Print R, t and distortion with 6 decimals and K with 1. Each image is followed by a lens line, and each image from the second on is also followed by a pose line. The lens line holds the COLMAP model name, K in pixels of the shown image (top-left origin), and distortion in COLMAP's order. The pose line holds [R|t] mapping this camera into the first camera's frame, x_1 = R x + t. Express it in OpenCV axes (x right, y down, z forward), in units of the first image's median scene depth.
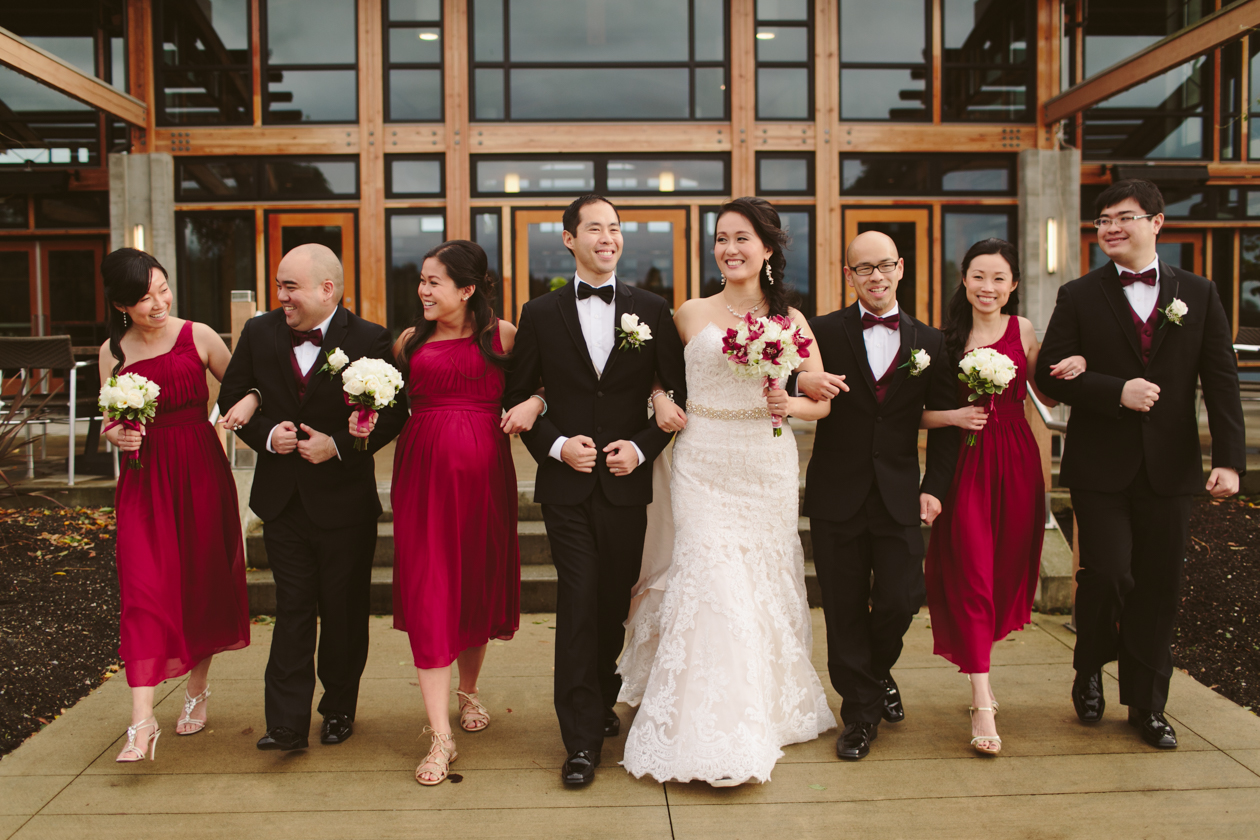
lens RADIAL K [[1226.9, 0, 630.0], [0, 1226.9, 420.0], [0, 0, 1]] dist [-0.105571, 0.141505]
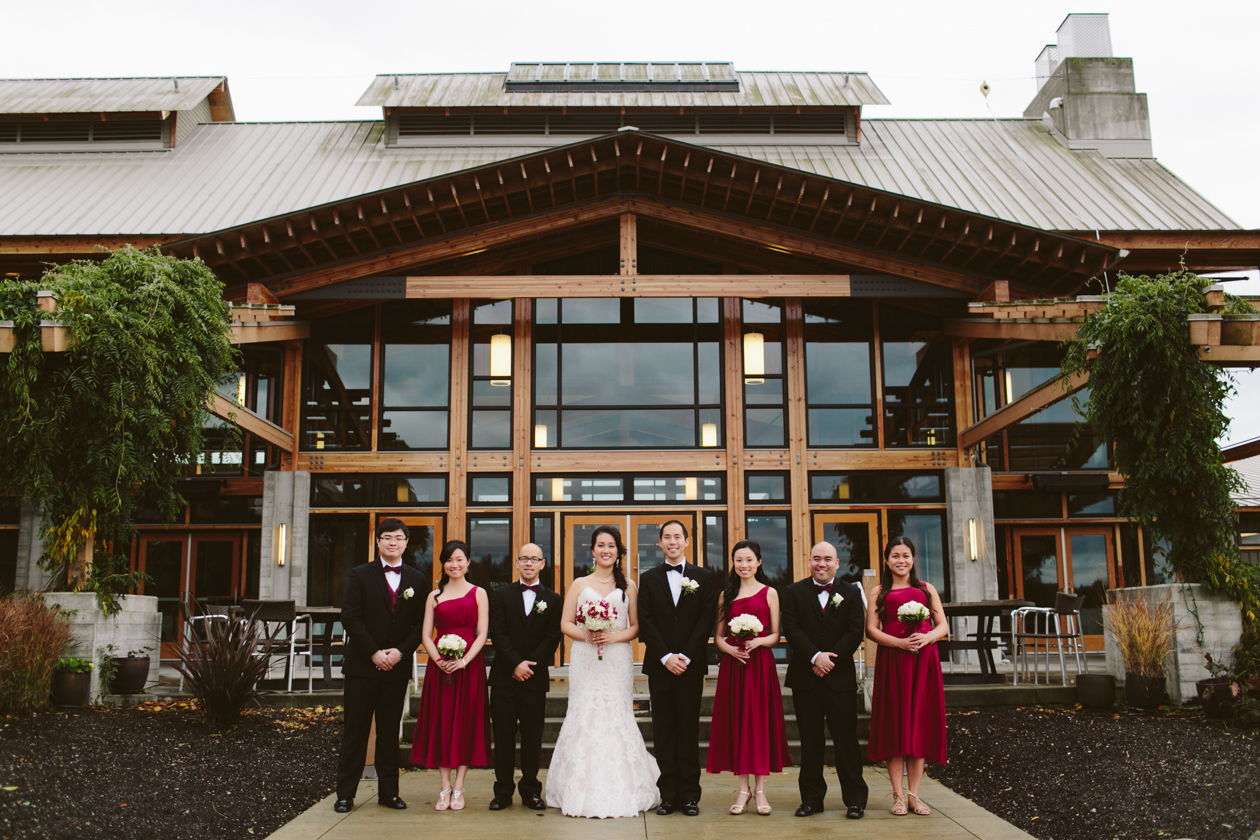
lens RADIAL K [[1226.9, 0, 630.0], [0, 1226.9, 420.0], [0, 0, 1]] dist [-0.105571, 0.141505]
pose [[0.999491, -0.002788, -0.031769, 0.020424], [-0.004643, 0.972839, -0.231436, 0.036250], [0.031551, 0.231466, 0.972331, -0.319047]]
